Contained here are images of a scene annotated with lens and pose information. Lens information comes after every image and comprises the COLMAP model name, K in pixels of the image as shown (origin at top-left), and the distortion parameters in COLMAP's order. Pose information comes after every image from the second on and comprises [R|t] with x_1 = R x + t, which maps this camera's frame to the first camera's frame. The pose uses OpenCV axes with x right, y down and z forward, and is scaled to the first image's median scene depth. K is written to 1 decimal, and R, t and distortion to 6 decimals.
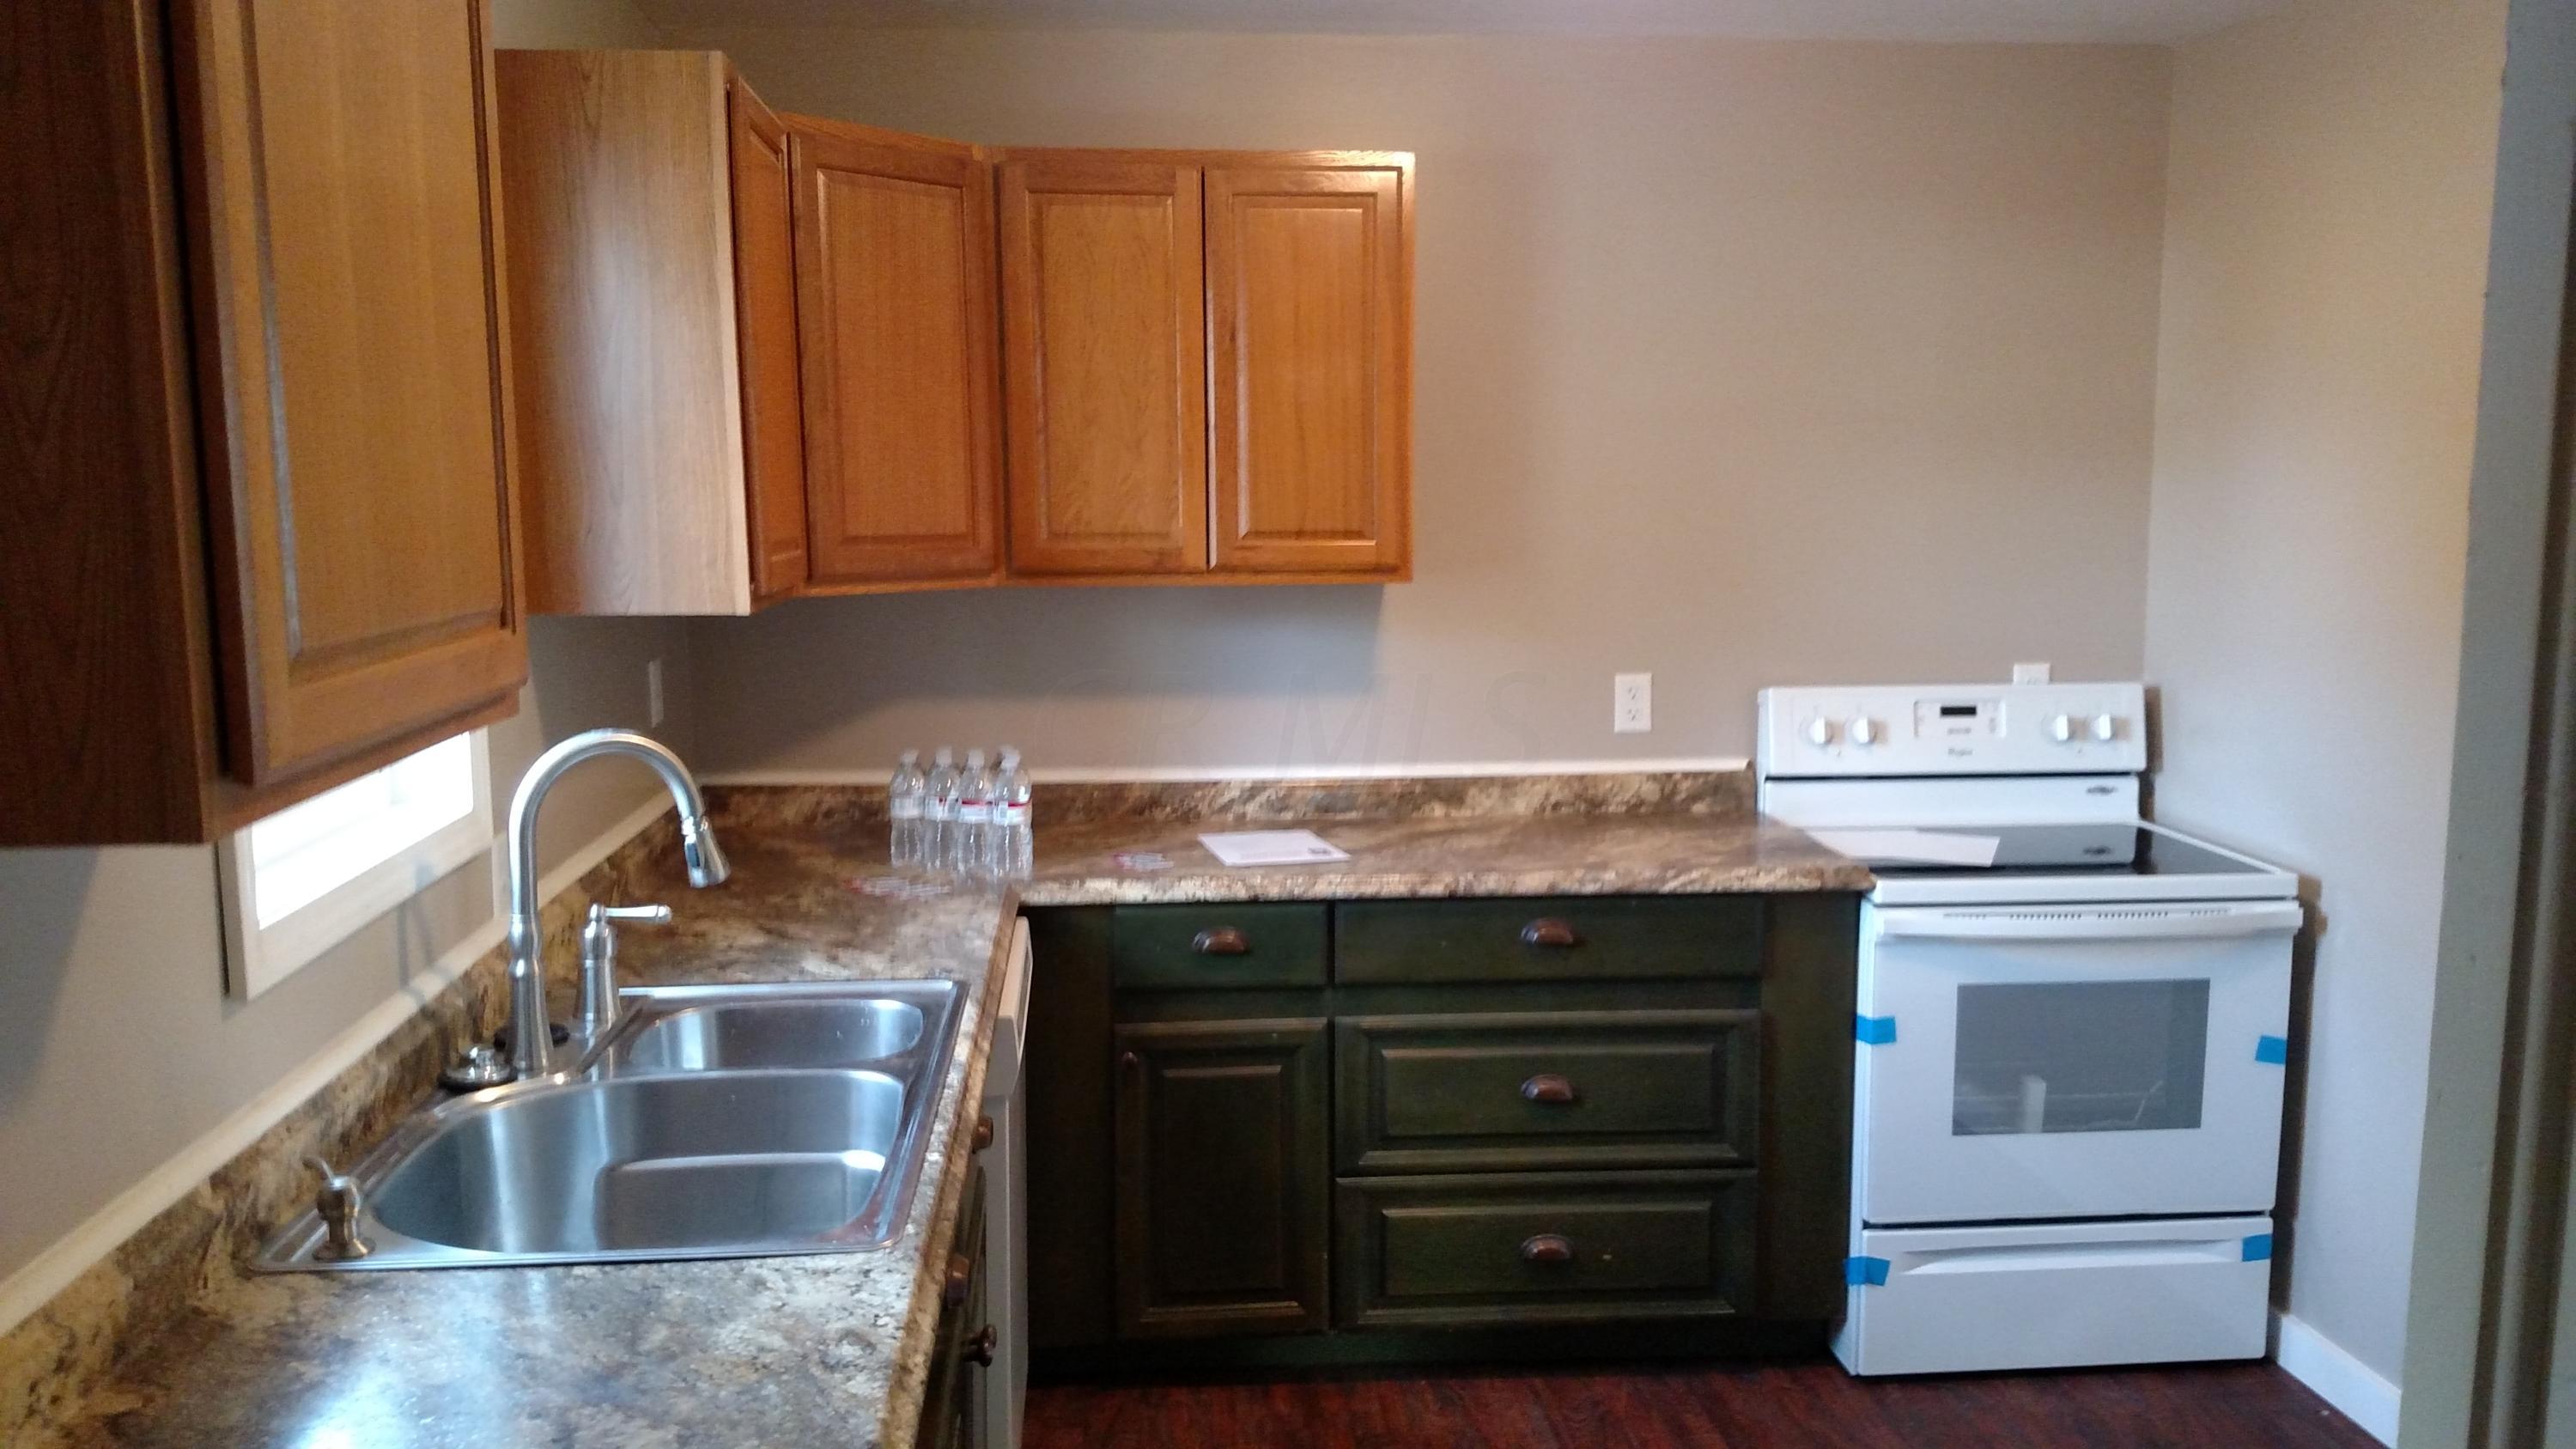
lens RADIAL K [[1990.7, 0, 1288.0], [0, 1990.7, 724.5], [0, 0, 1]] dist [0.121777, -0.207357]
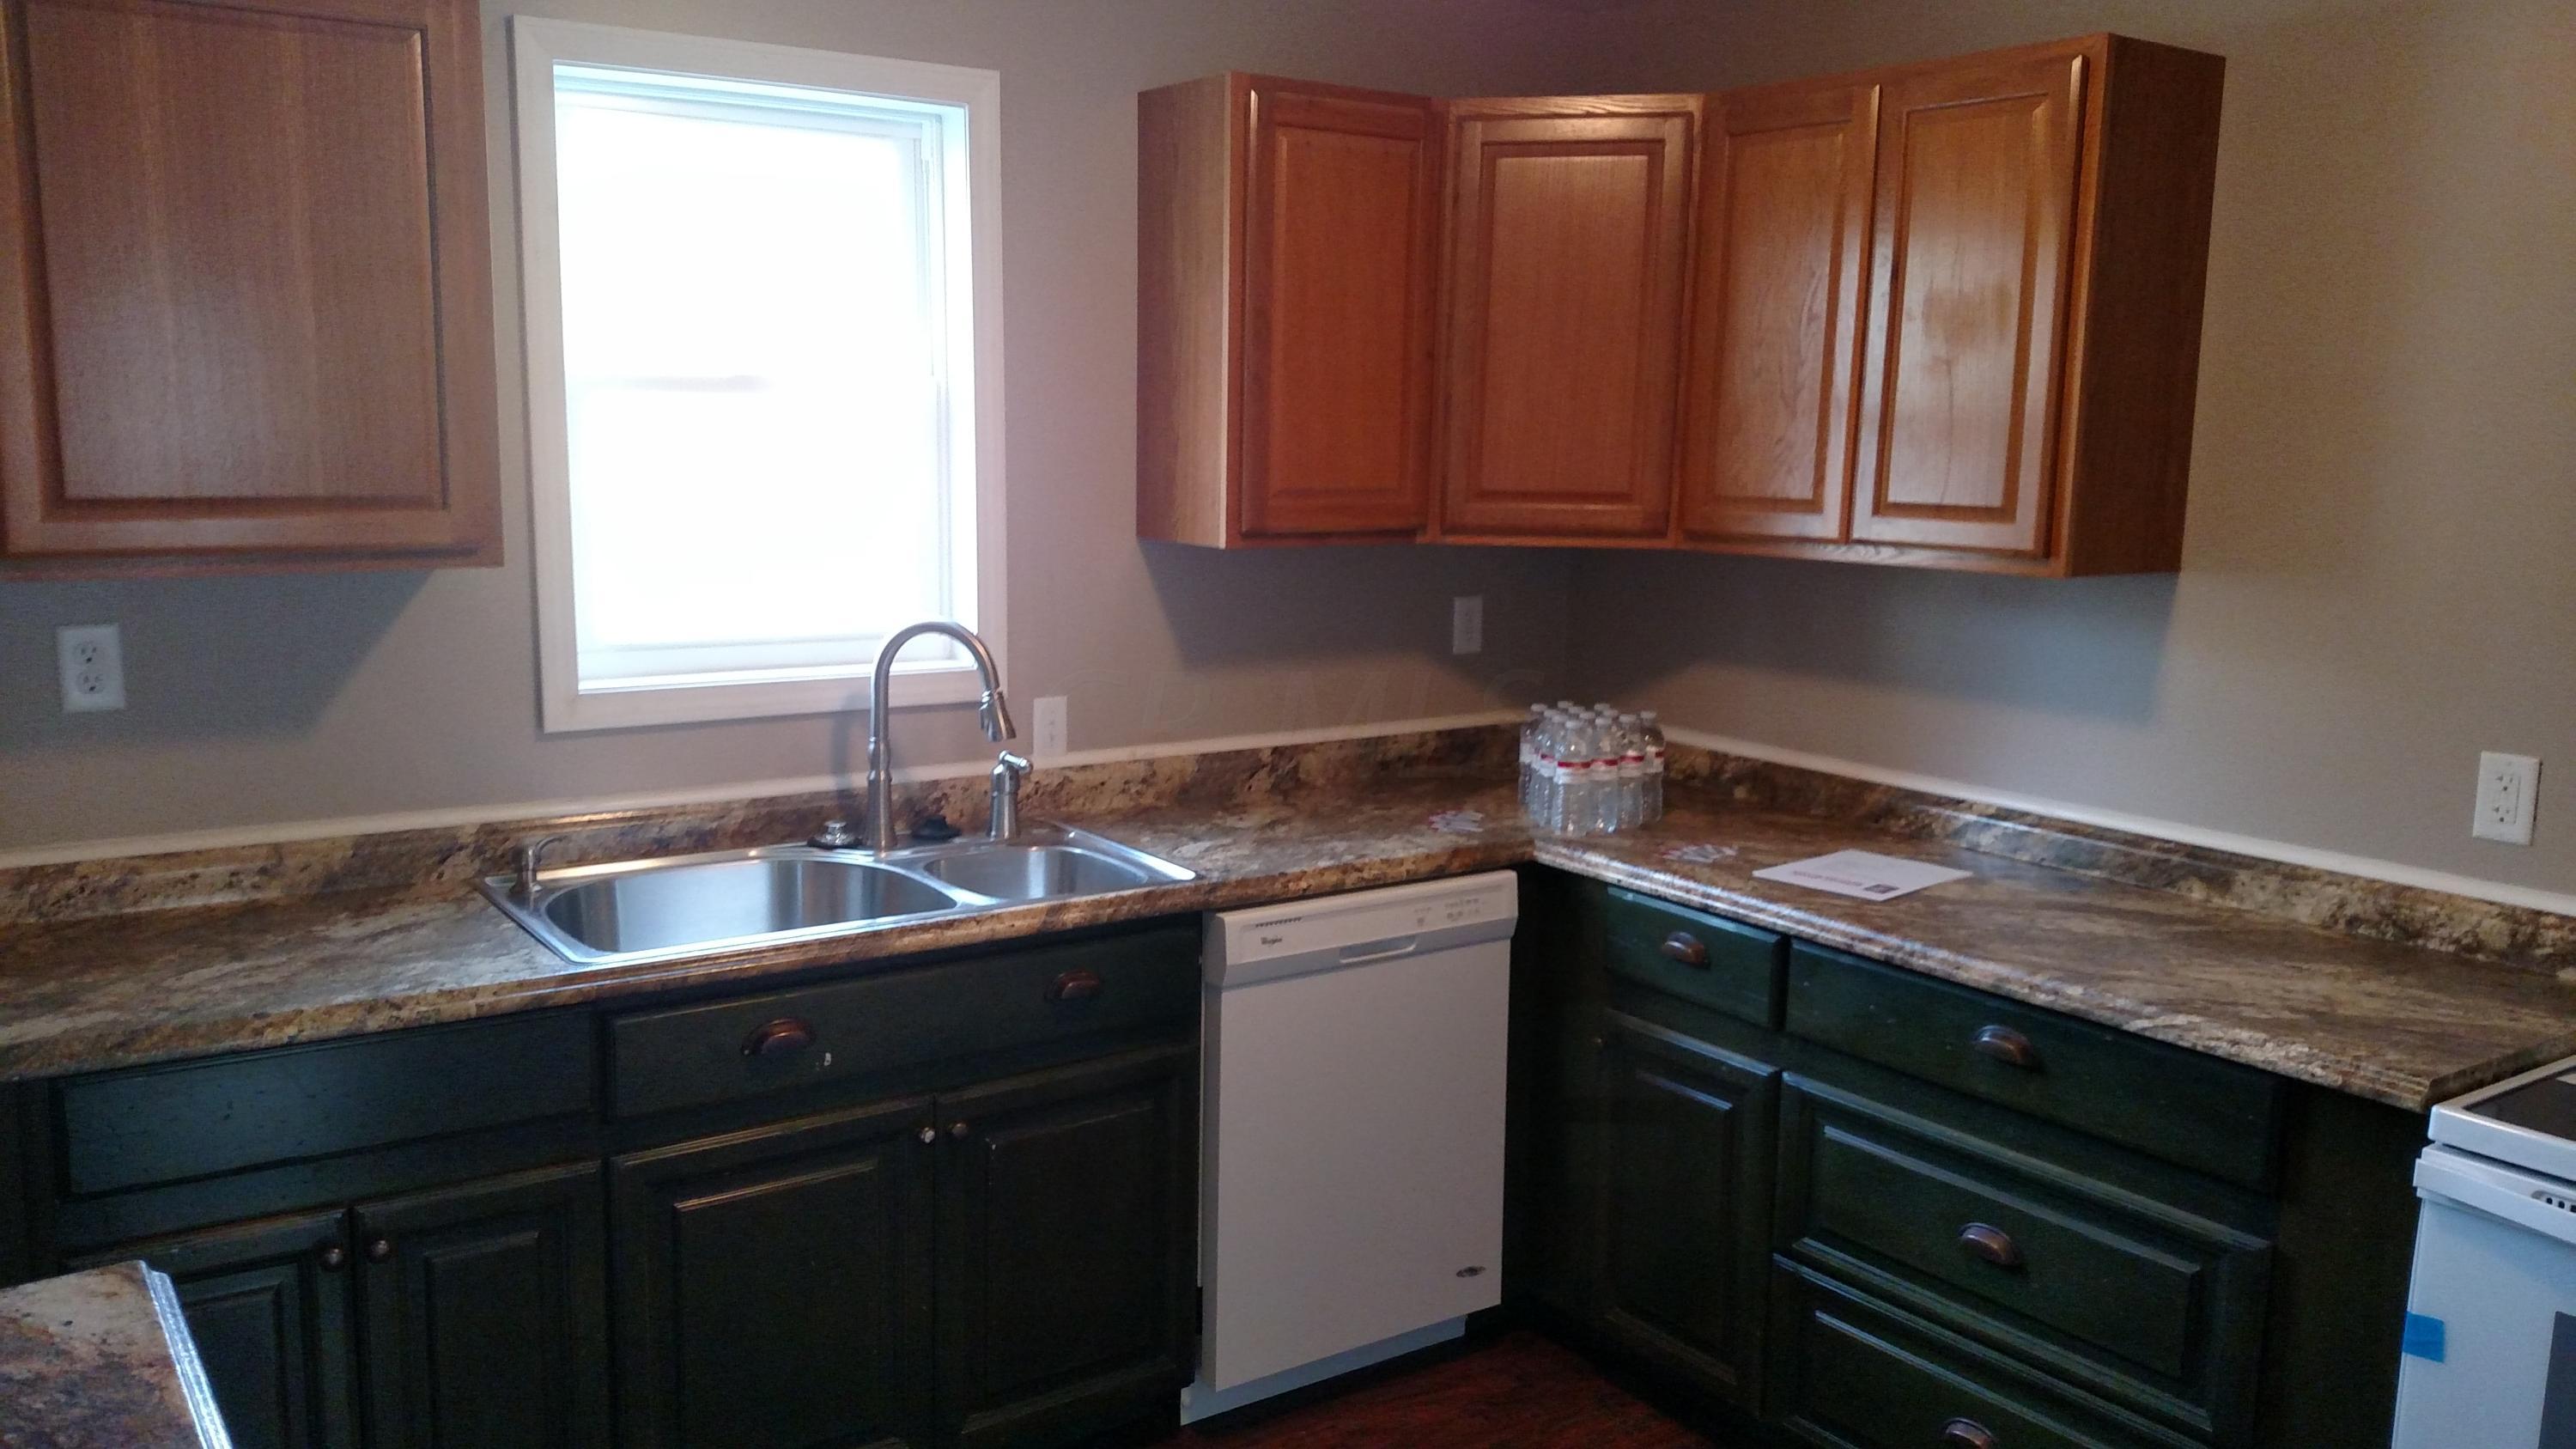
lens RADIAL K [[1990.7, 0, 1288.0], [0, 1990.7, 724.5], [0, 0, 1]] dist [0.121777, -0.207357]
pose [[0.490080, 0.138791, -0.860557, 0.631239], [-0.128537, 0.987957, 0.086137, -0.046331], [0.862148, 0.068399, 0.502018, 0.363534]]
